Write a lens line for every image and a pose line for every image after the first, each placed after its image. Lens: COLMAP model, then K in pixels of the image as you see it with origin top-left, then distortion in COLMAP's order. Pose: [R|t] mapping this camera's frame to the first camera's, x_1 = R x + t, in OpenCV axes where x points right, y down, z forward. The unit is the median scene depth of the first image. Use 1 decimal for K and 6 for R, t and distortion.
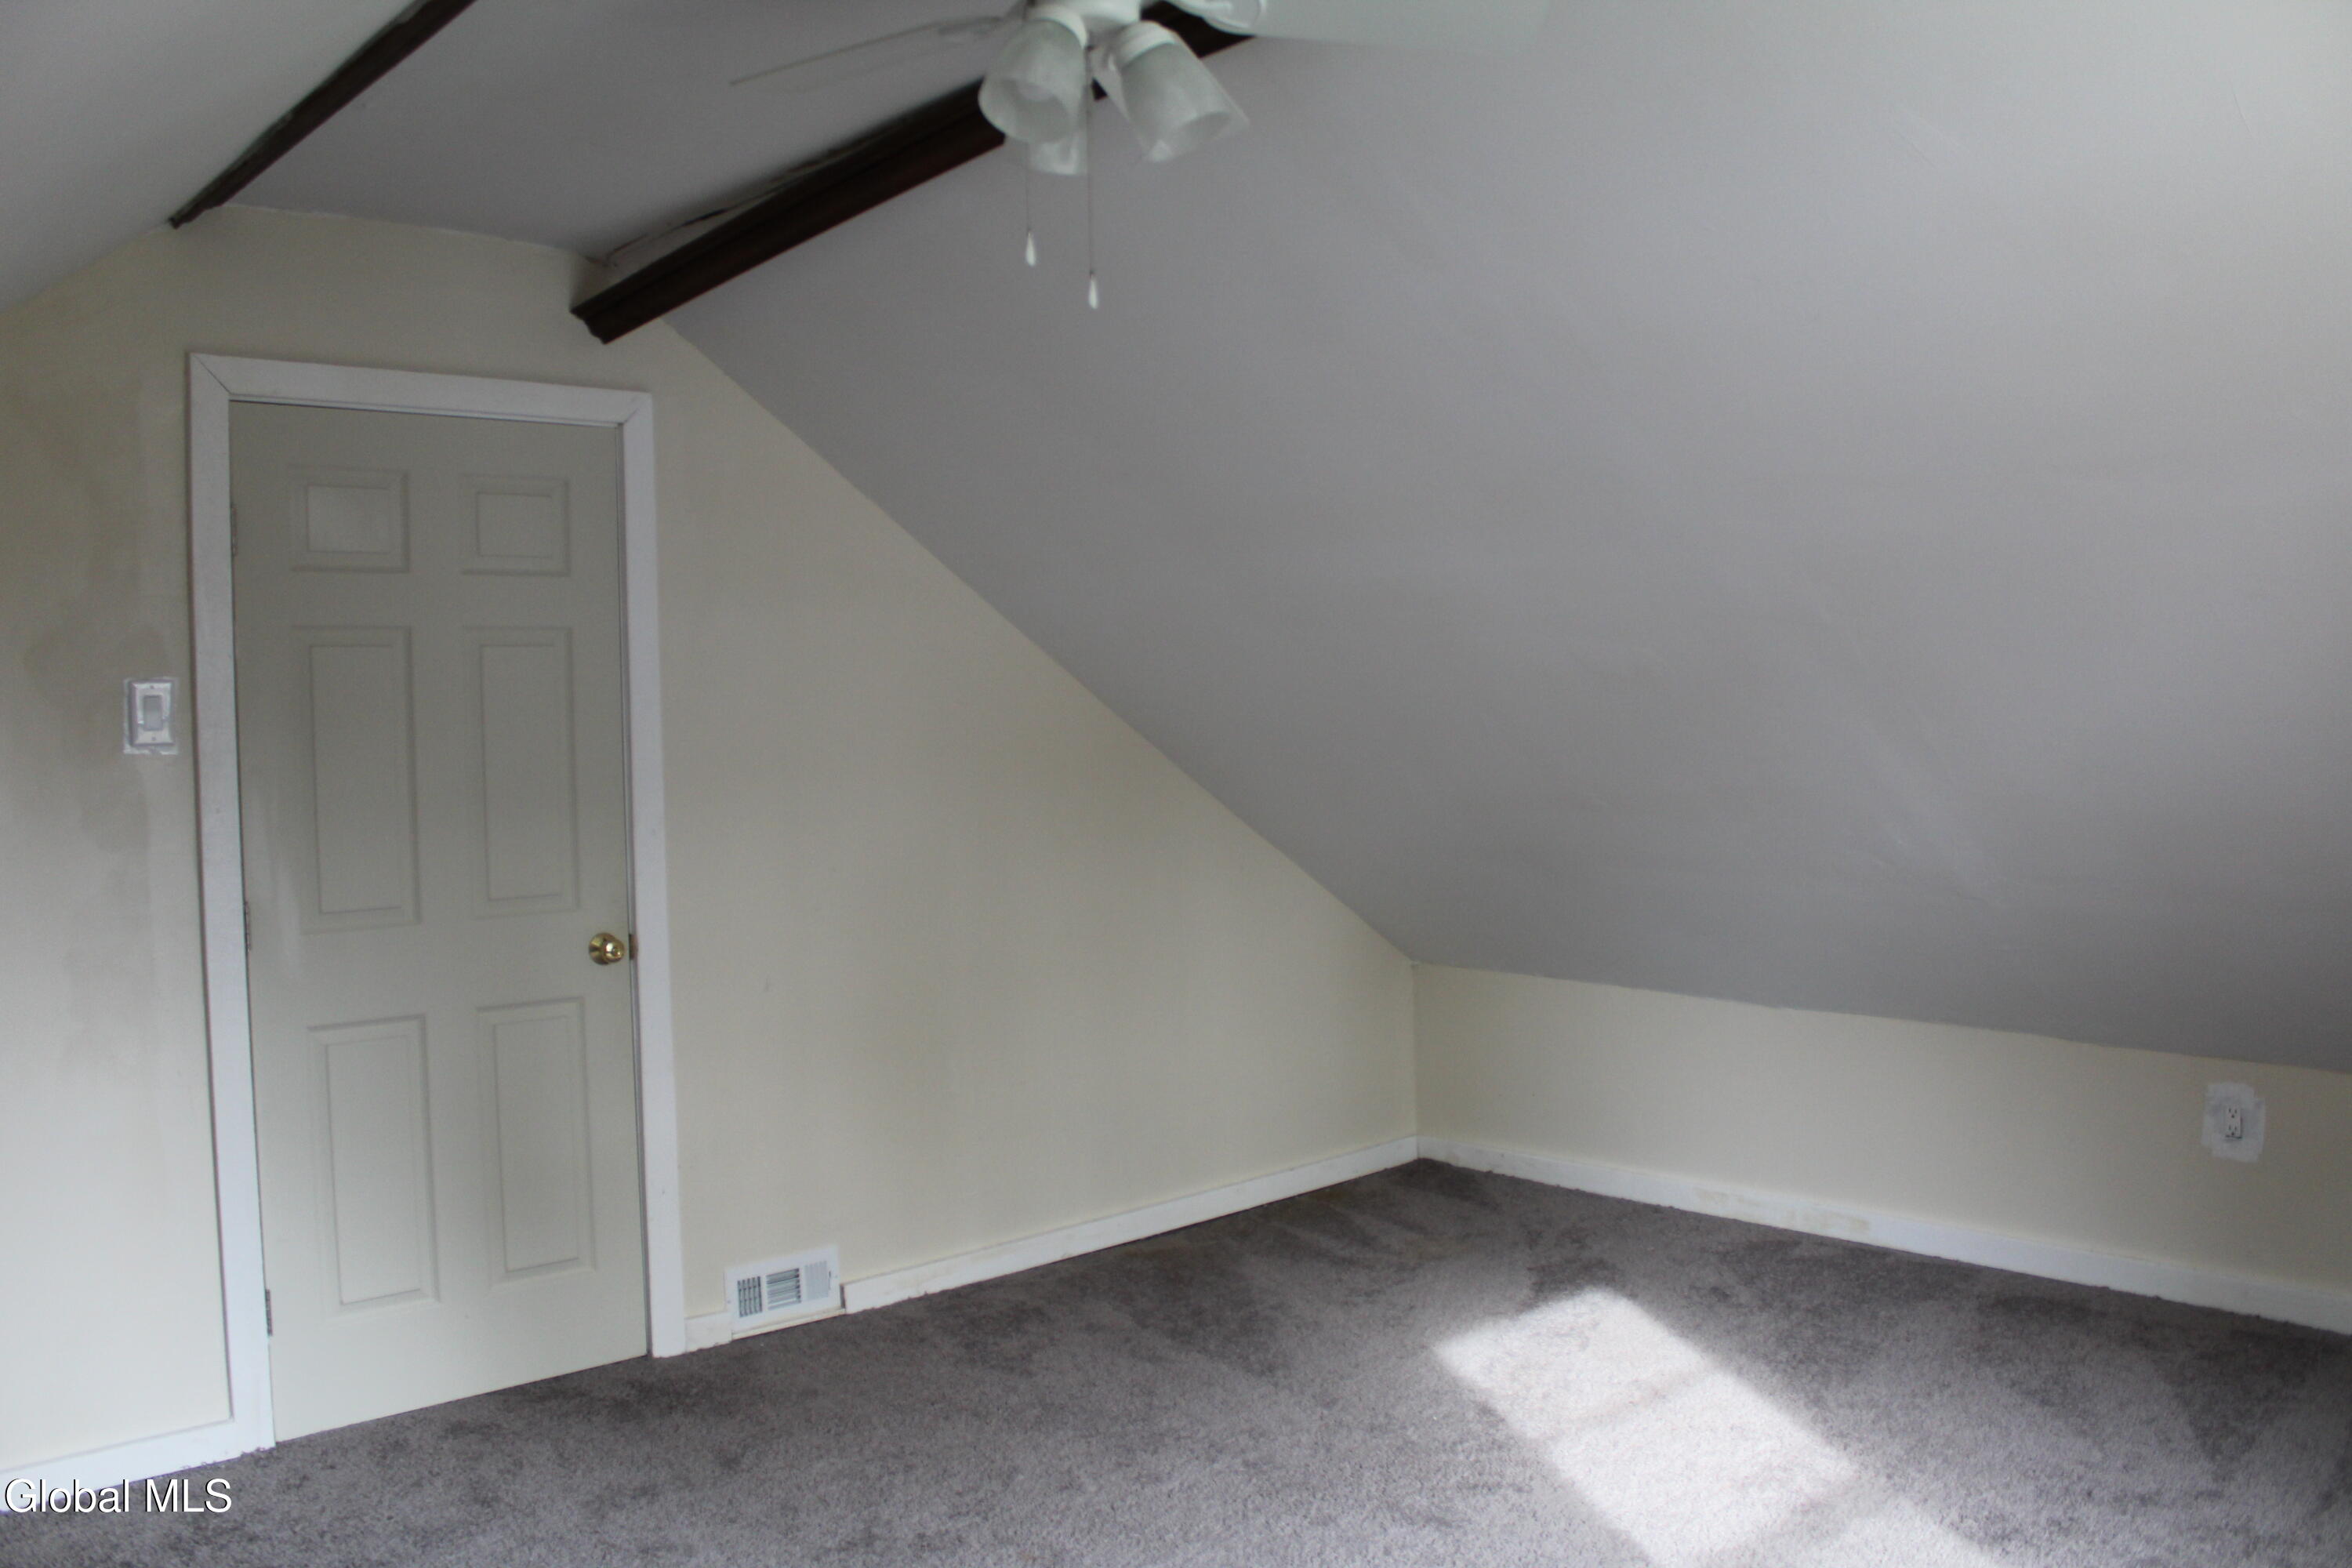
lens RADIAL K [[1970.1, 0, 1177.1], [0, 1970.1, 774.3], [0, 0, 1]] dist [-0.159913, 0.137521]
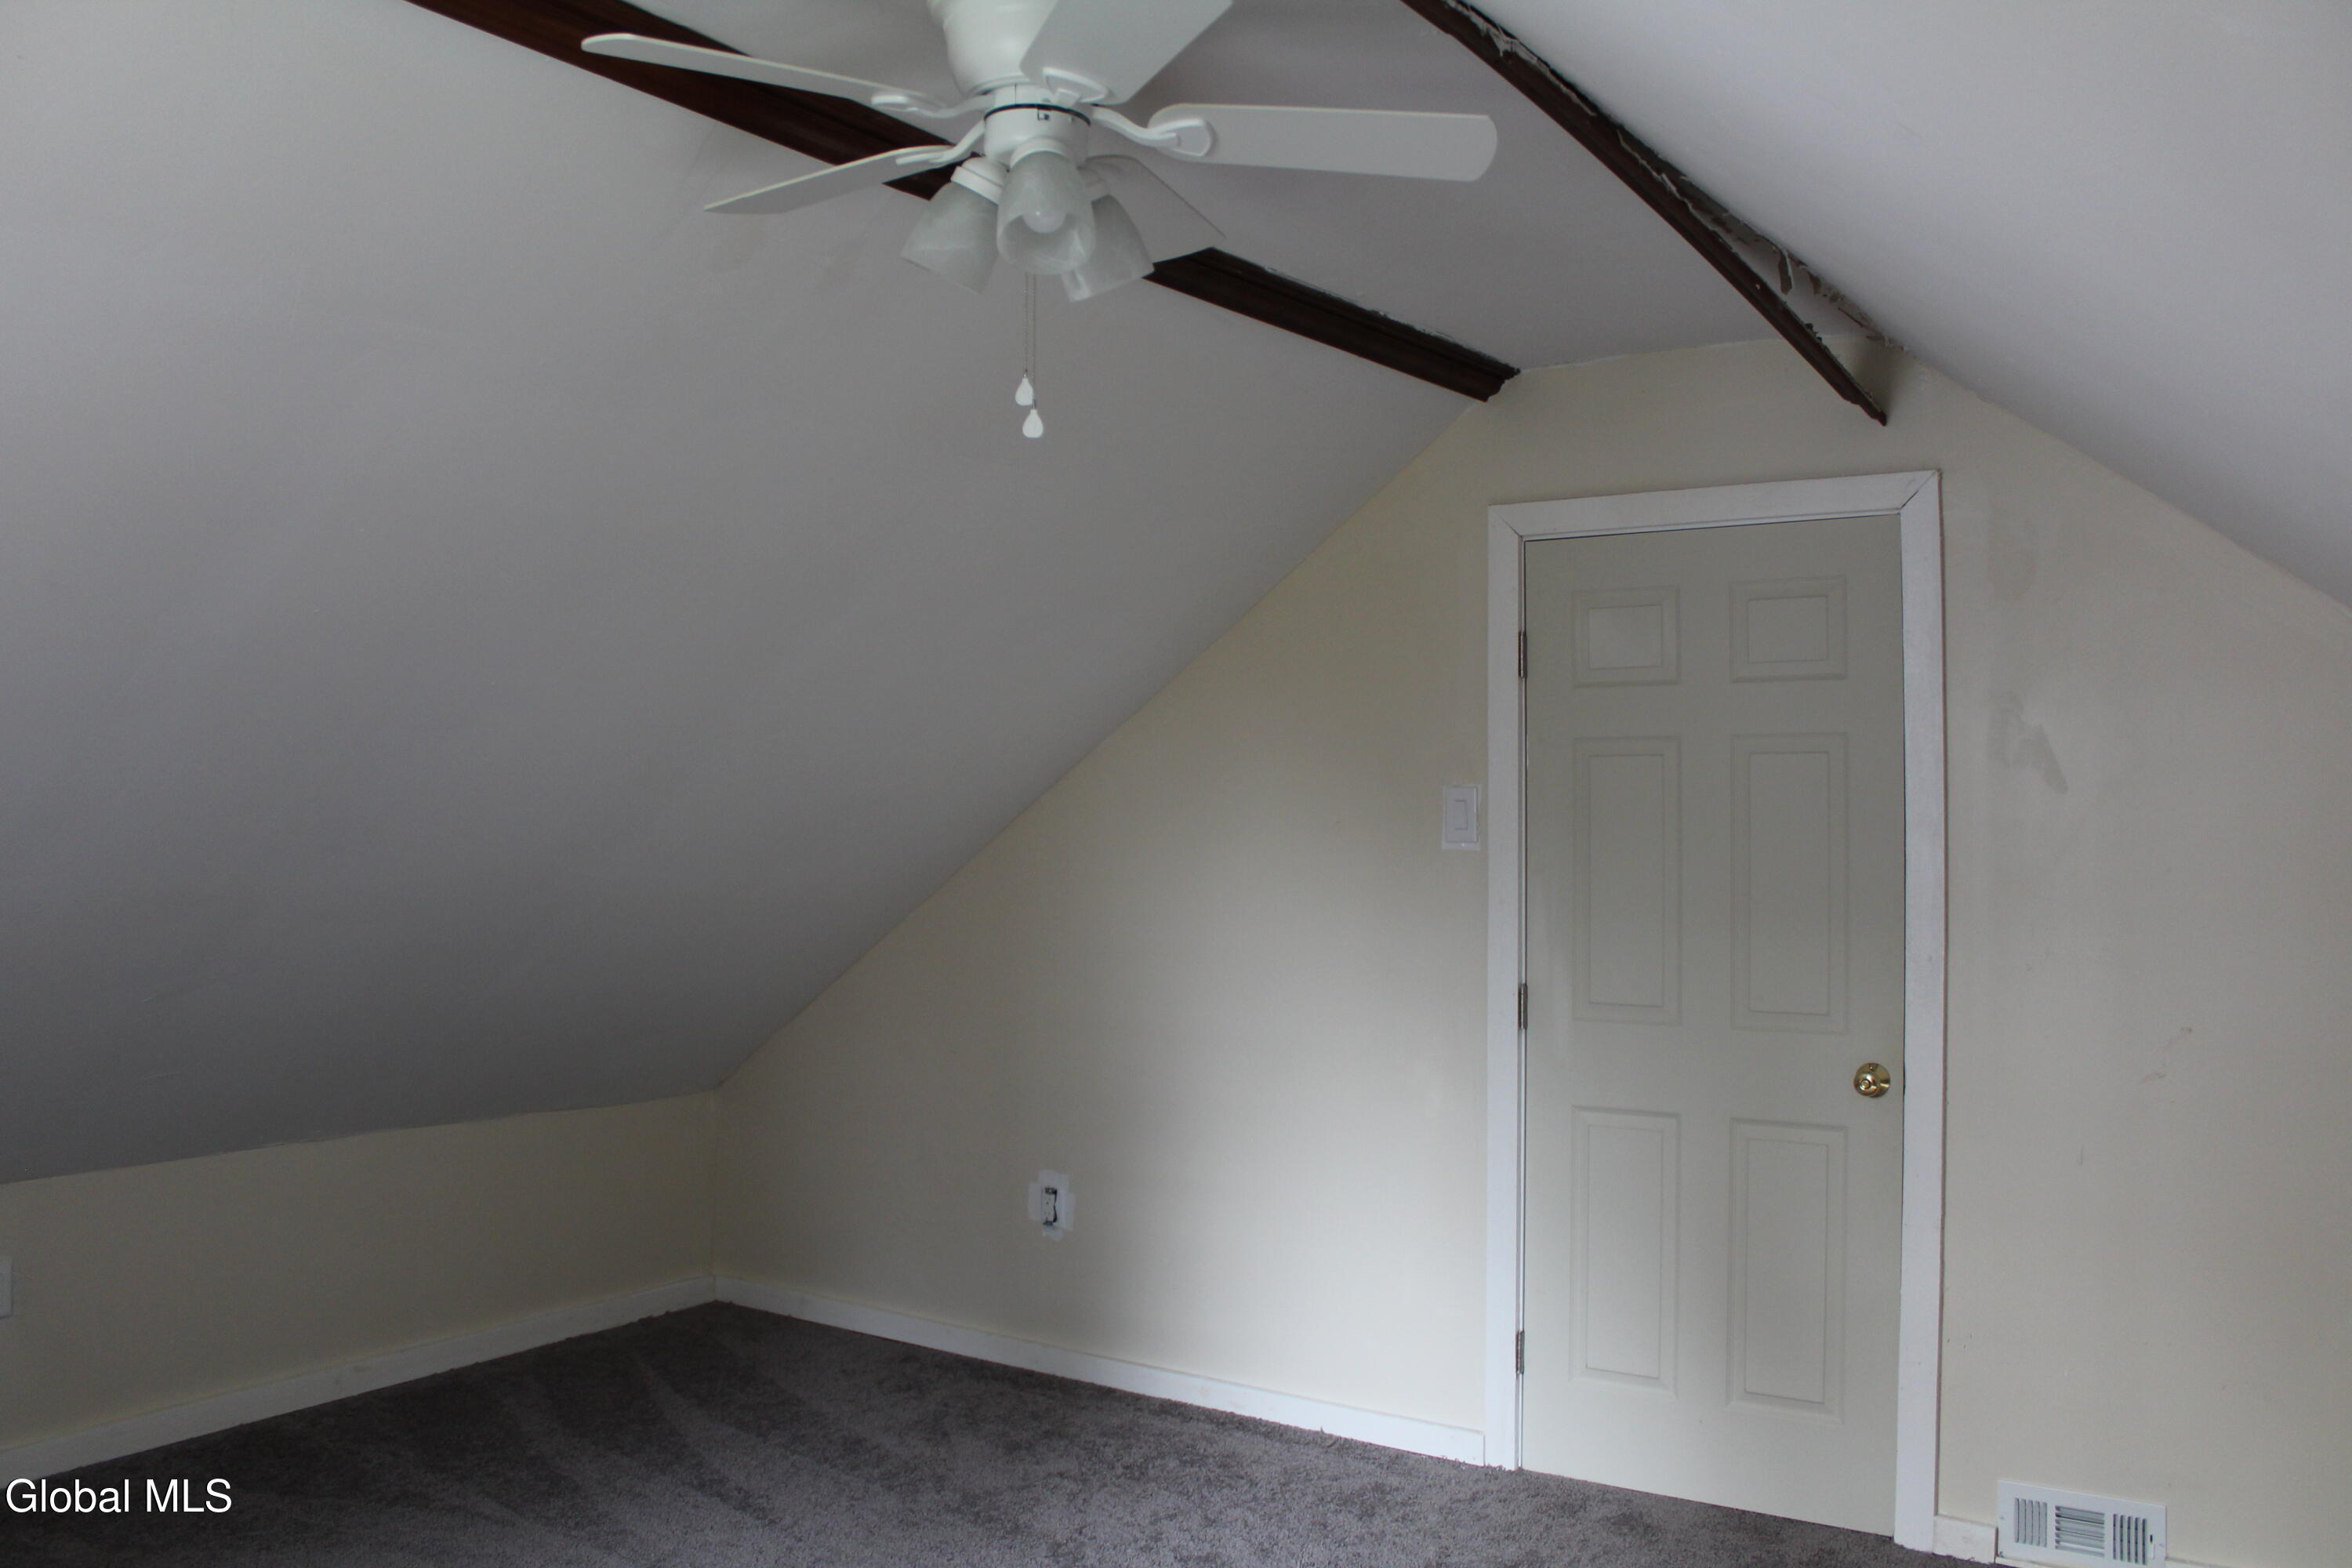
lens RADIAL K [[1970.1, 0, 1172.3], [0, 1970.1, 784.1], [0, 0, 1]] dist [-0.159913, 0.137521]
pose [[0.251761, 0.004595, -0.967779, 0.542118], [-0.045421, 0.998943, -0.007073, -0.031010], [0.966723, 0.045738, 0.251704, 0.473797]]
